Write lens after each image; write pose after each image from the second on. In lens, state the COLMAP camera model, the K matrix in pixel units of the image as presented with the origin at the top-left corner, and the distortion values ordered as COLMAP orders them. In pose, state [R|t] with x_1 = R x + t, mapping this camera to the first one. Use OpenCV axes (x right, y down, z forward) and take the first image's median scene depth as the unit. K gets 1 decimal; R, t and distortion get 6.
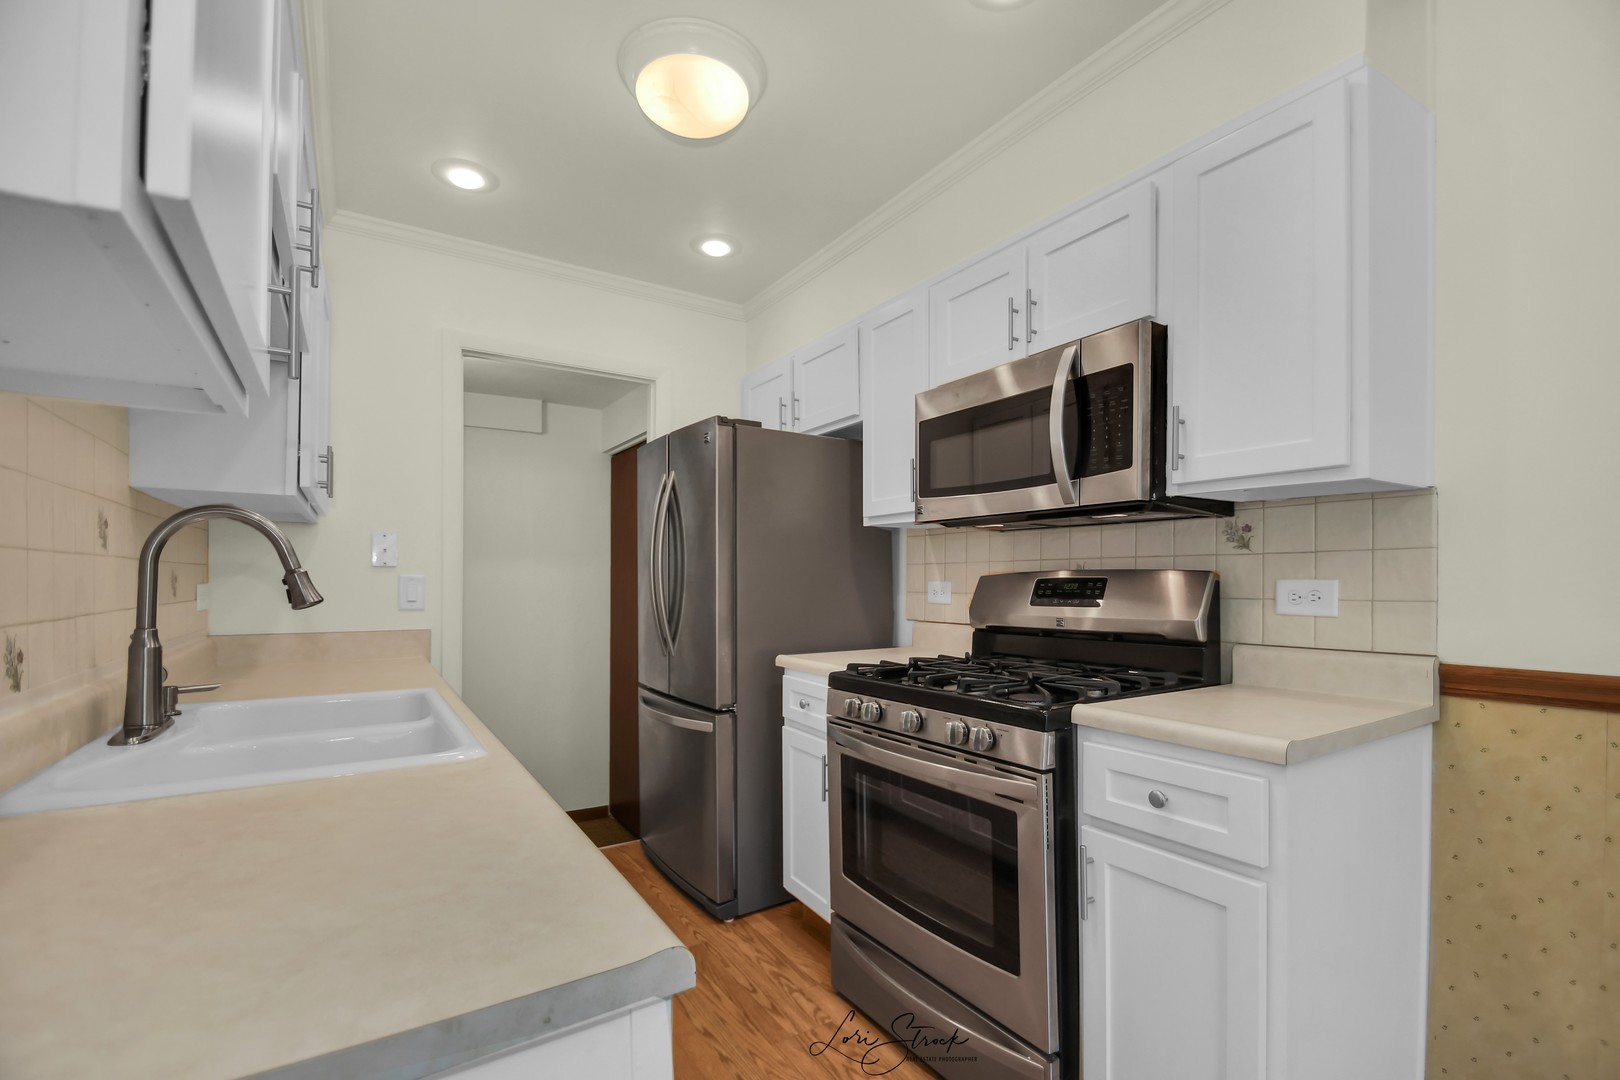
lens RADIAL K [[717.0, 0, 806.9], [0, 717.0, 581.3], [0, 0, 1]] dist [0.016898, -0.014404]
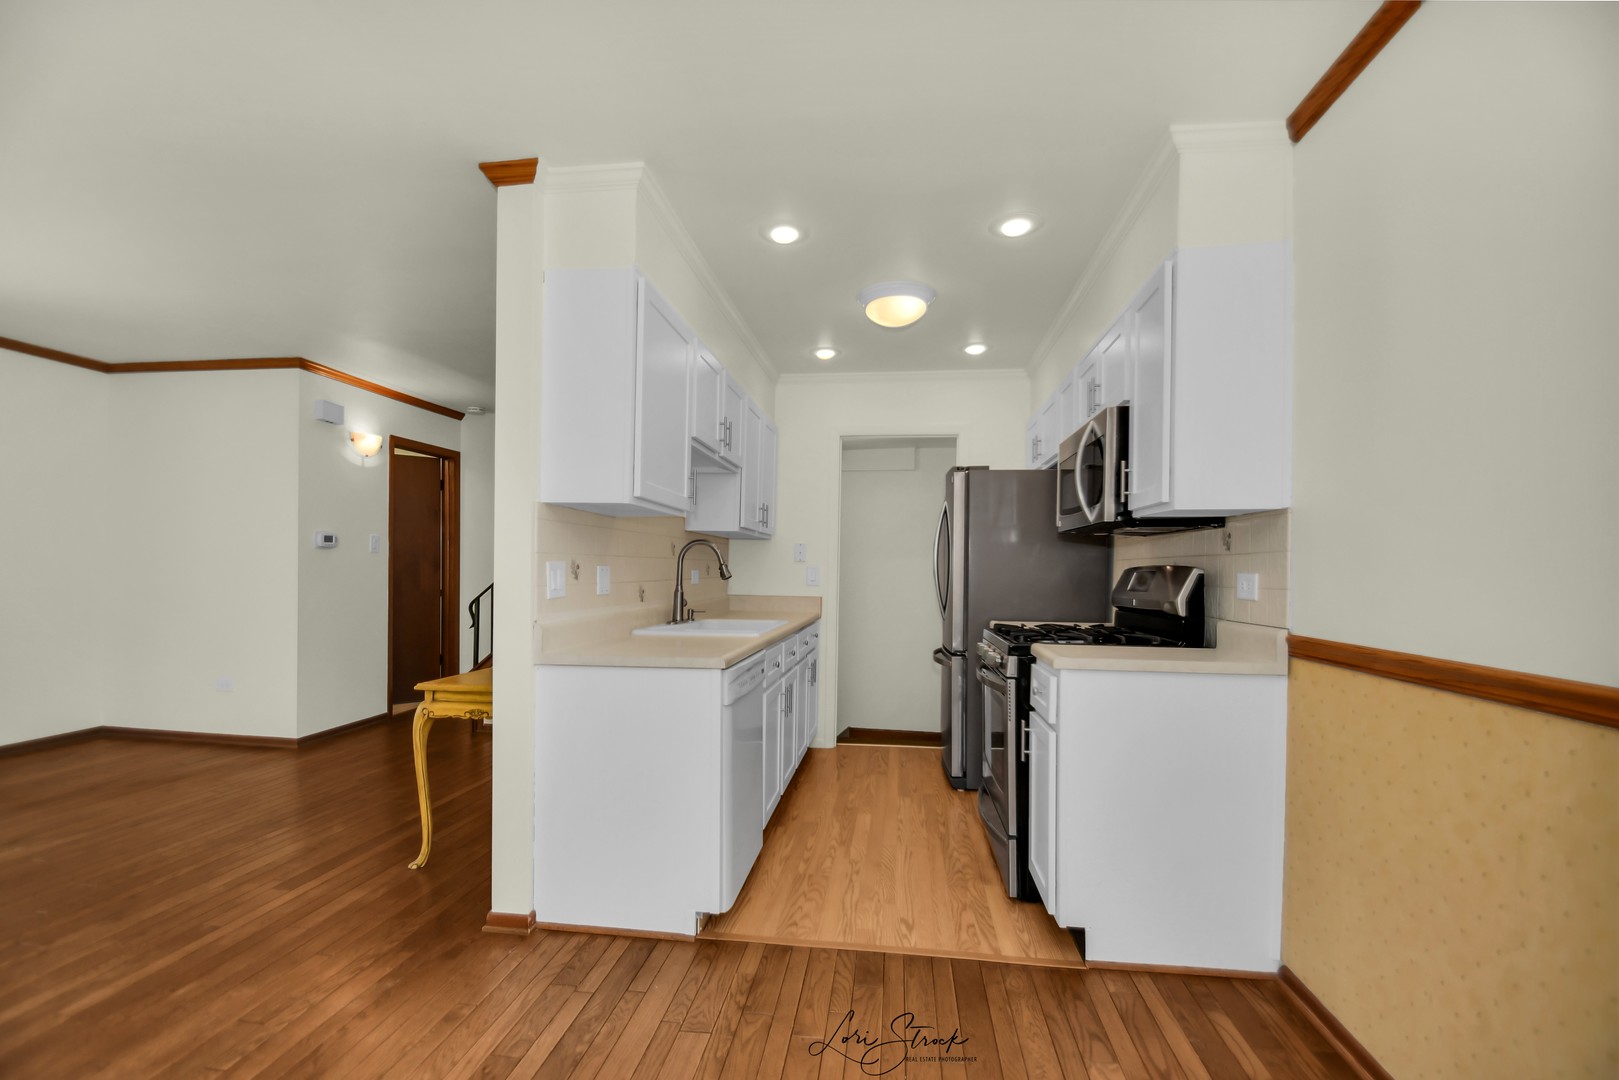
lens RADIAL K [[711.8, 0, 810.0], [0, 711.8, 573.2], [0, 0, 1]] dist [0.022603, -0.020074]
pose [[0.762249, 0.011611, -0.647179, 0.933204], [-0.009728, 0.999932, 0.006483, -0.003924], [0.647210, 0.001354, 0.762310, -0.579311]]
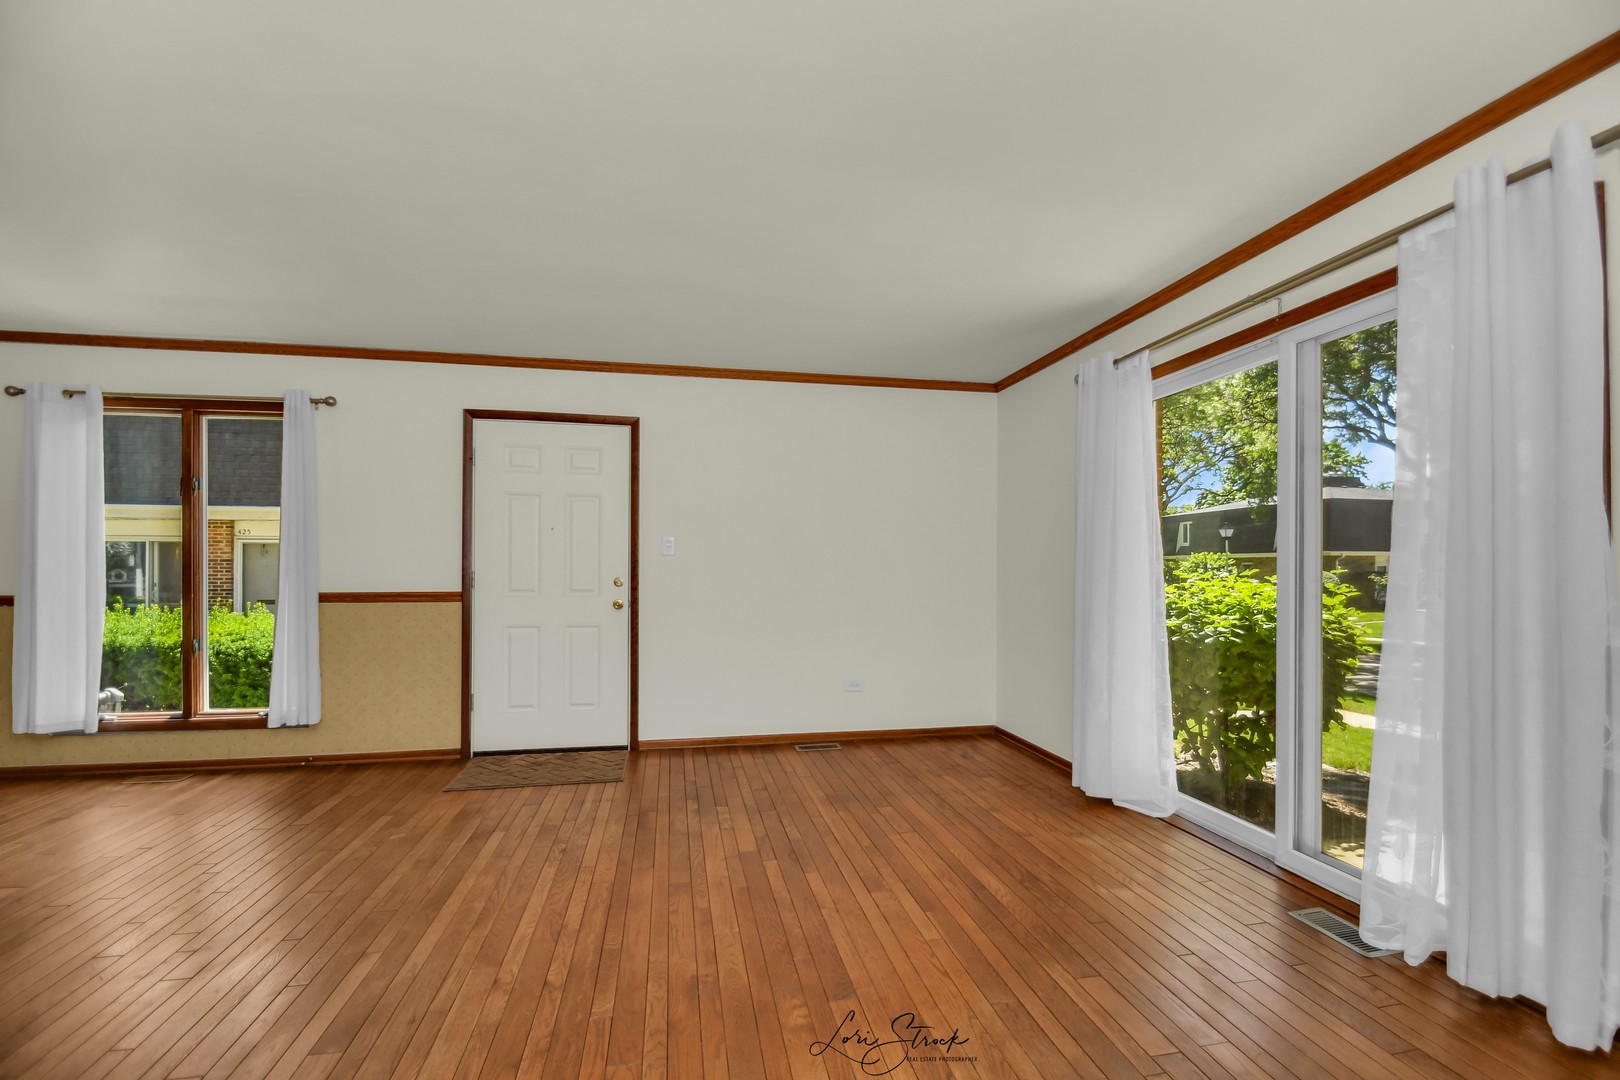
lens RADIAL K [[717.0, 0, 806.9], [0, 717.0, 581.3], [0, 0, 1]] dist [0.016898, -0.014404]
pose [[-0.928553, -0.010272, 0.371058, -1.871195], [-0.002803, 0.999783, 0.020662, -0.015385], [-0.371190, 0.018146, -0.928380, 0.436572]]
